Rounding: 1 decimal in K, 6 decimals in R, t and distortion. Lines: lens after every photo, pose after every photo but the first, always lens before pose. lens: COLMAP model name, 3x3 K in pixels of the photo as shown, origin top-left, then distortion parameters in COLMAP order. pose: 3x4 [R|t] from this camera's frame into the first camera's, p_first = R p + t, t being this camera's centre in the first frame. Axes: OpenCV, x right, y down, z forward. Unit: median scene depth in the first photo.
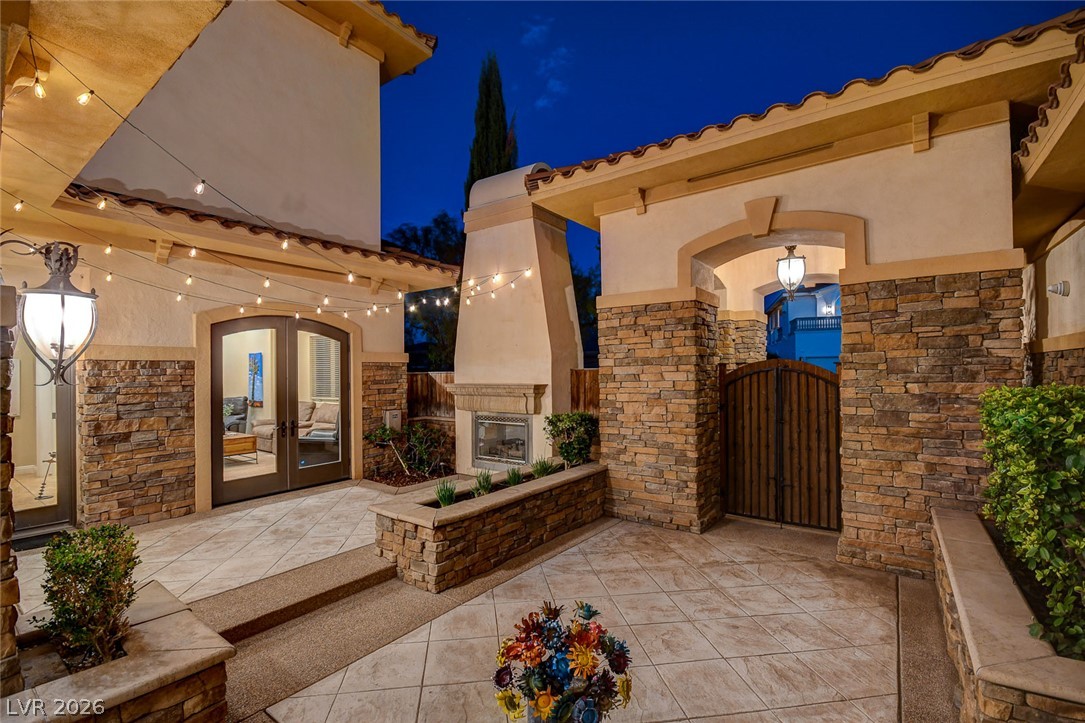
lens RADIAL K [[477.8, 0, 536.2], [0, 477.8, 365.6], [0, 0, 1]] dist [0.001959, -0.001473]
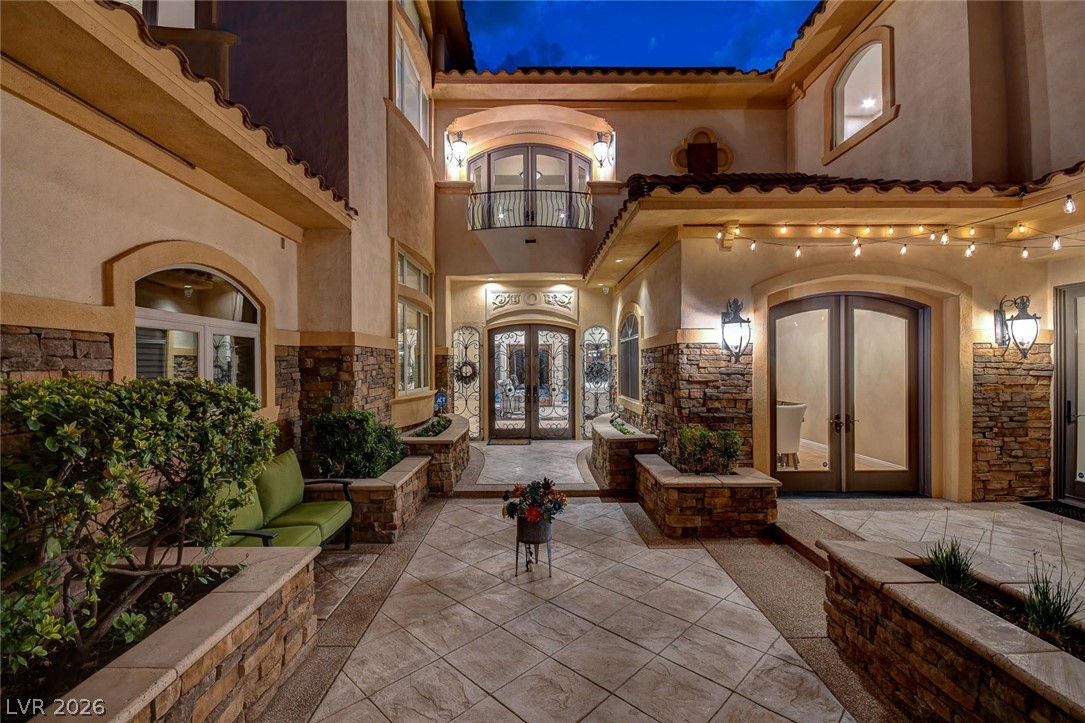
lens RADIAL K [[477.8, 0, 545.8], [0, 477.8, 363.1], [0, 0, 1]] dist [0.001959, -0.001473]
pose [[-0.788647, 0.009917, -0.614767, 0.442805], [0.019258, 0.999778, -0.008578, 0.018722], [0.614545, -0.018604, -0.788662, 0.931401]]
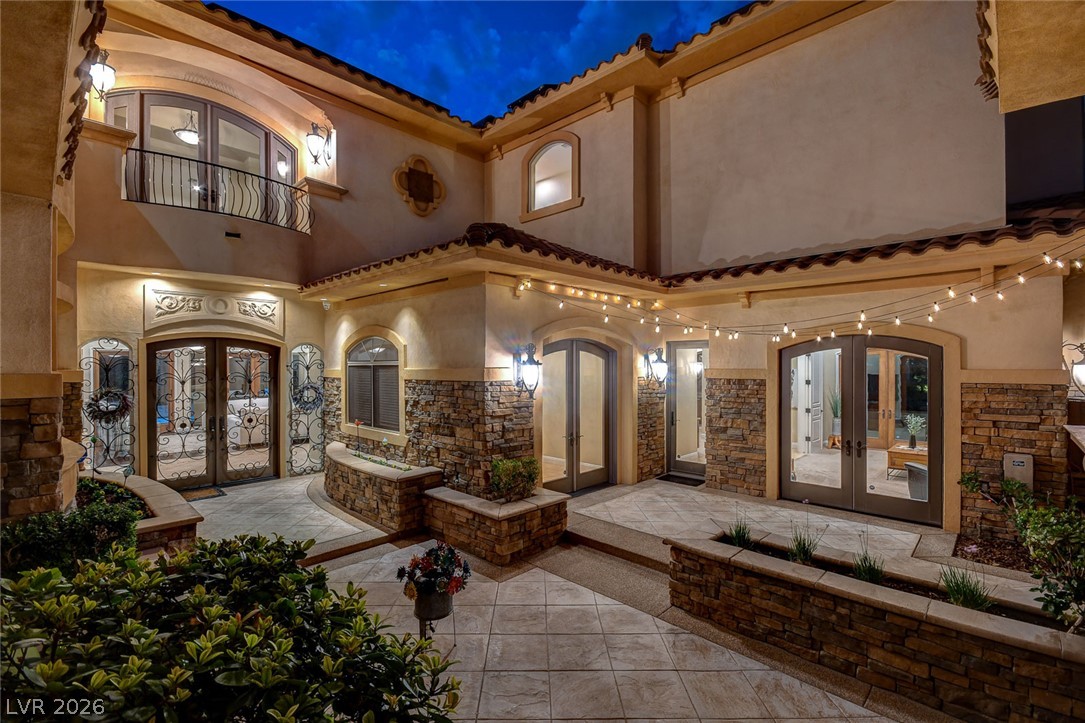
lens RADIAL K [[477.8, 0, 545.2], [0, 477.8, 364.3], [0, 0, 1]] dist [0.001959, -0.001473]
pose [[-0.121713, 0.006280, -0.992546, 0.649983], [0.011821, 0.999918, 0.004877, -0.065957], [0.992495, -0.011139, -0.121777, 0.588224]]
